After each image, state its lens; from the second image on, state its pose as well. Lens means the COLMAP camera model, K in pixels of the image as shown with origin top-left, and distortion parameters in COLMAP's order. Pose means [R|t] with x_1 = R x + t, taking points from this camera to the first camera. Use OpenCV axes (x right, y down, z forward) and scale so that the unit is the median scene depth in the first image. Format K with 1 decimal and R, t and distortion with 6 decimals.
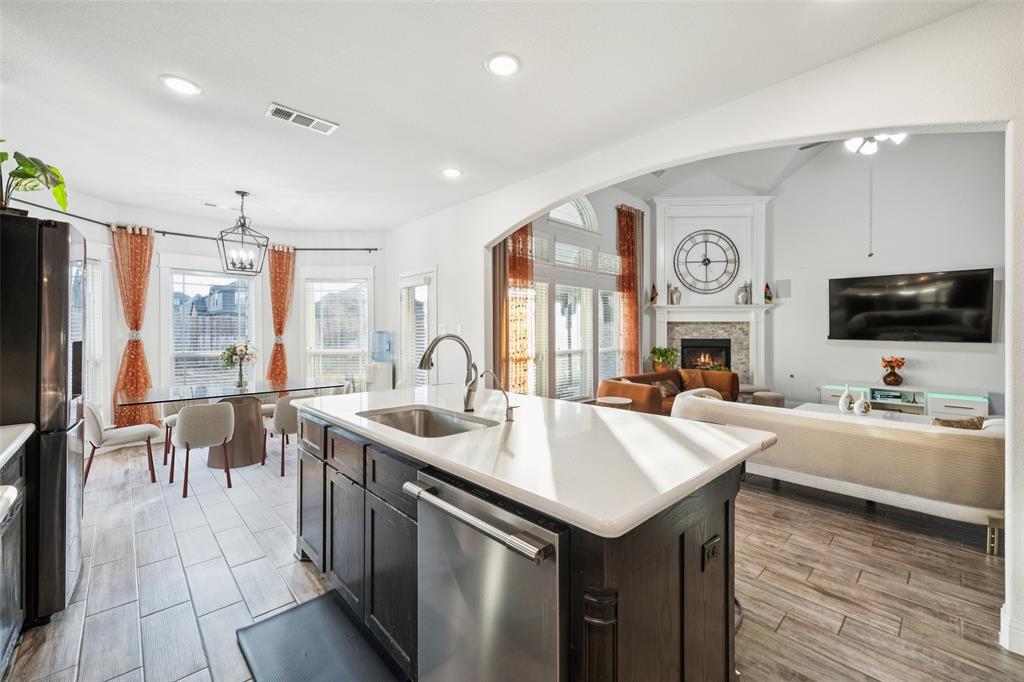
lens RADIAL K [[398.1, 0, 513.5], [0, 398.1, 336.6], [0, 0, 1]] dist [-0.000811, -0.000147]
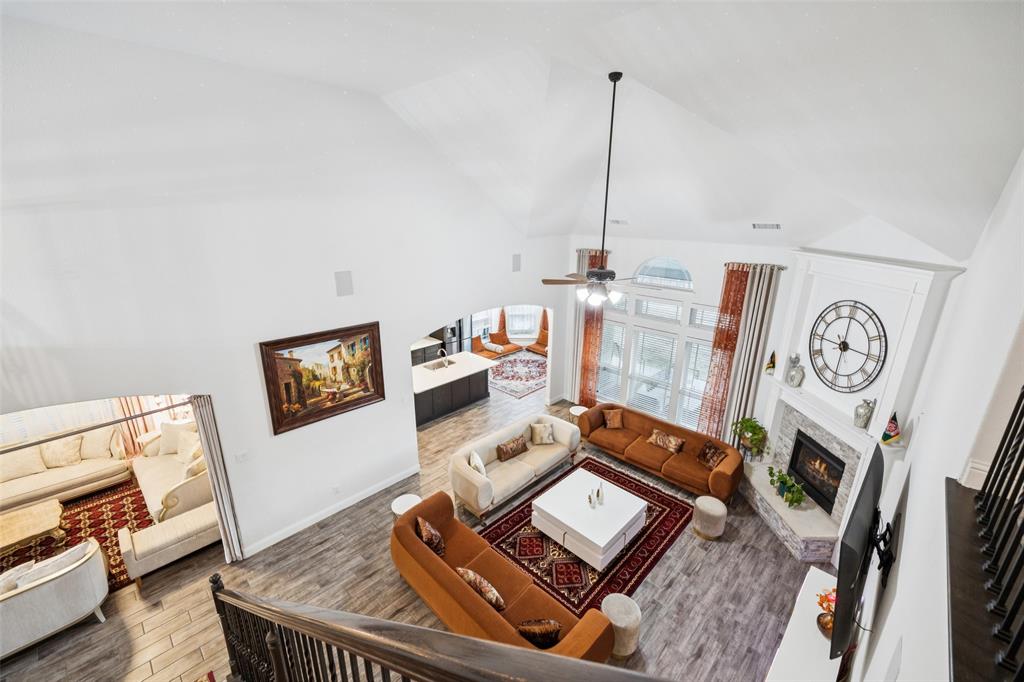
lens RADIAL K [[412.3, 0, 513.0], [0, 412.3, 338.3], [0, 0, 1]] dist [0.009706, -0.000183]
pose [[0.056994, 0.299858, -0.952280, 1.152181], [-0.009893, 0.953953, 0.299793, -0.417989], [0.998325, -0.007665, 0.057337, 0.383161]]
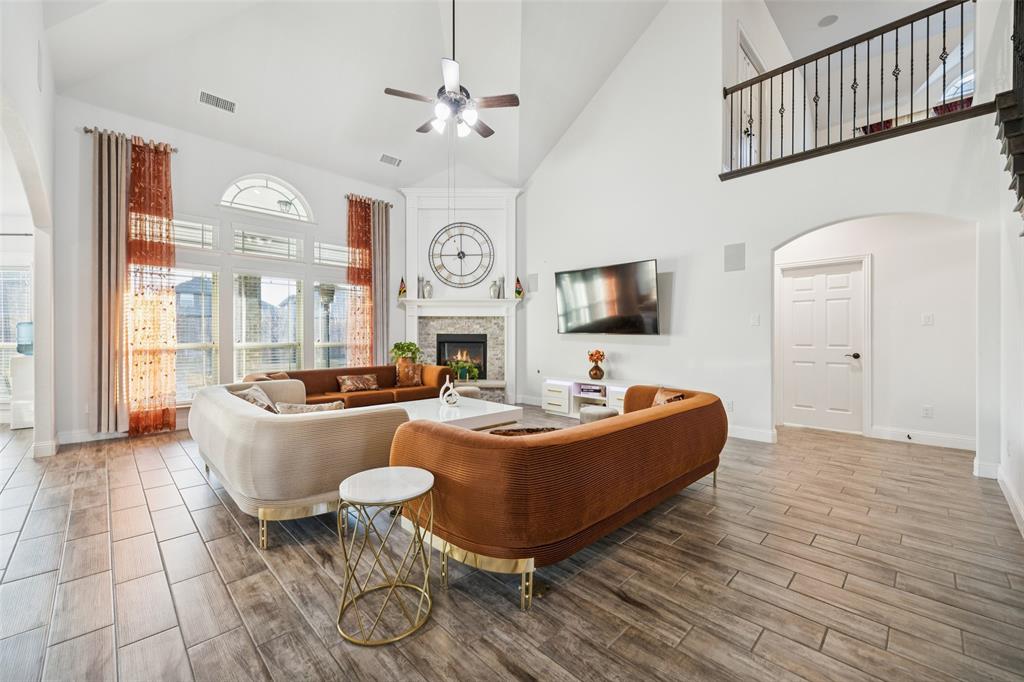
lens RADIAL K [[416.7, 0, 510.0], [0, 416.7, 333.7], [0, 0, 1]] dist [0.016124, 0.000057]
pose [[0.999285, 0.001325, 0.037794, 0.571276], [-0.000748, 0.999883, -0.015261, 0.020520], [-0.037810, 0.015222, 0.999169, -0.024318]]
